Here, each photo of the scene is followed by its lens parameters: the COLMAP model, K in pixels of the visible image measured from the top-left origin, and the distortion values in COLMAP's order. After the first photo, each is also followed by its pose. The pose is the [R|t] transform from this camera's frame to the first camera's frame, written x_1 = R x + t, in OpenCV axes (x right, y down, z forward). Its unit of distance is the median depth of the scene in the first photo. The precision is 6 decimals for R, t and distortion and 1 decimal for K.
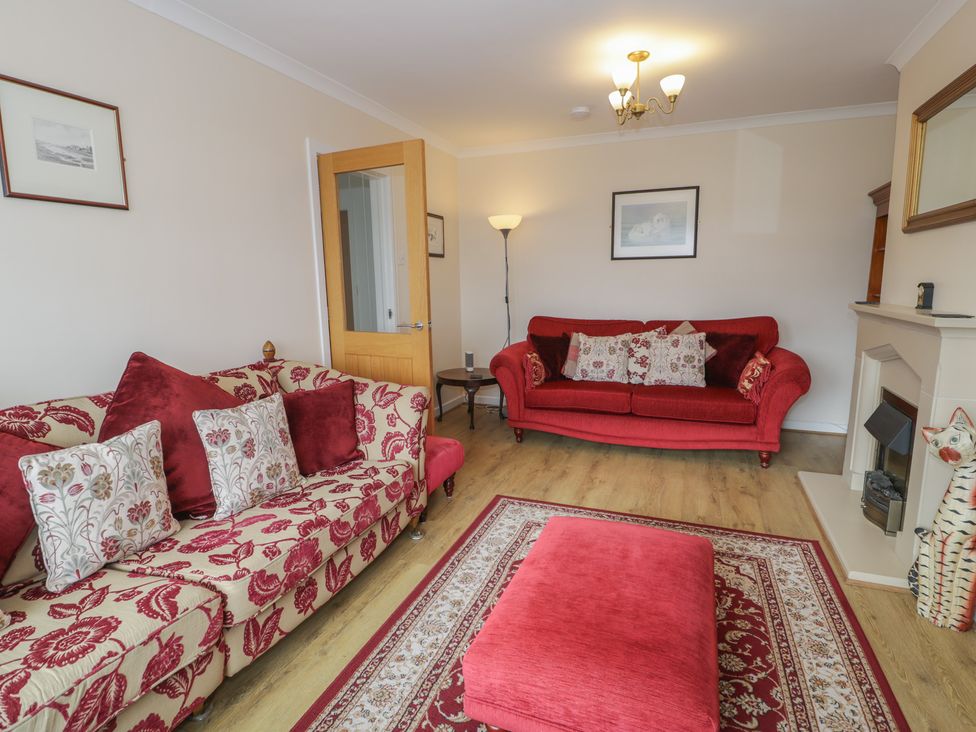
lens RADIAL K [[515.6, 0, 480.6], [0, 515.6, 369.6], [0, 0, 1]] dist [-0.004669, -0.010445]
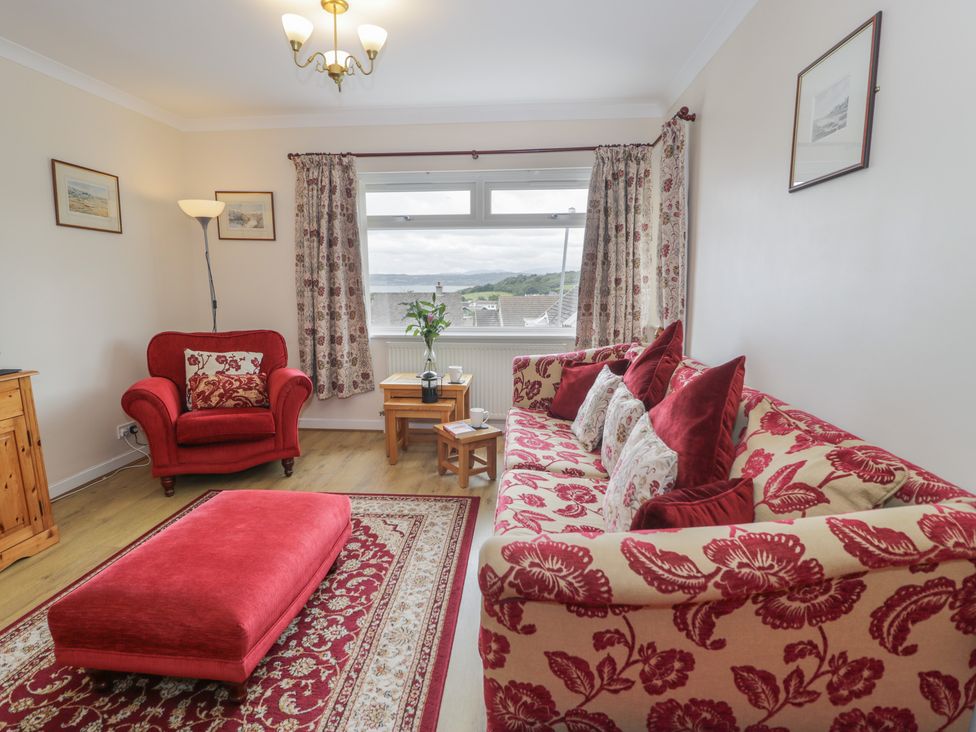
lens RADIAL K [[515.6, 0, 494.4], [0, 515.6, 368.8], [0, 0, 1]] dist [-0.004669, -0.010445]
pose [[-0.949919, 0.068126, -0.304979, 0.001078], [-0.038319, 0.943189, 0.330041, -0.298930], [0.310137, 0.325198, -0.893342, 1.734529]]
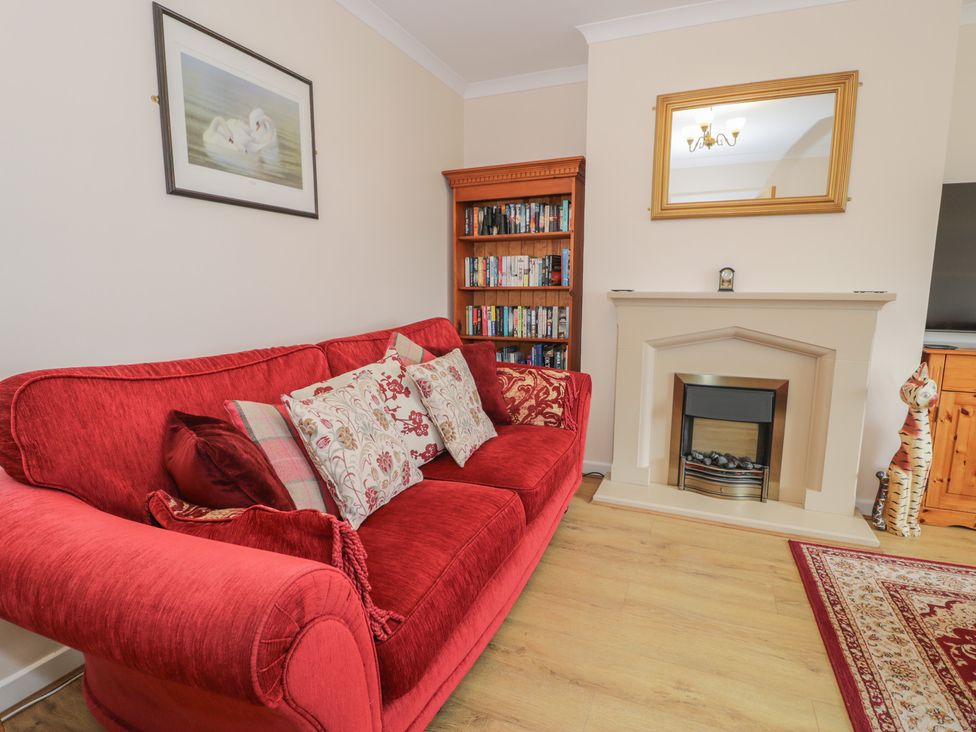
lens RADIAL K [[515.6, 0, 483.7], [0, 515.6, 366.8], [0, 0, 1]] dist [-0.004669, -0.010445]
pose [[0.013387, -0.137742, 0.990378, -0.298344], [0.167478, 0.976783, 0.133588, -0.247716], [-0.985785, 0.164078, 0.036145, 1.892258]]
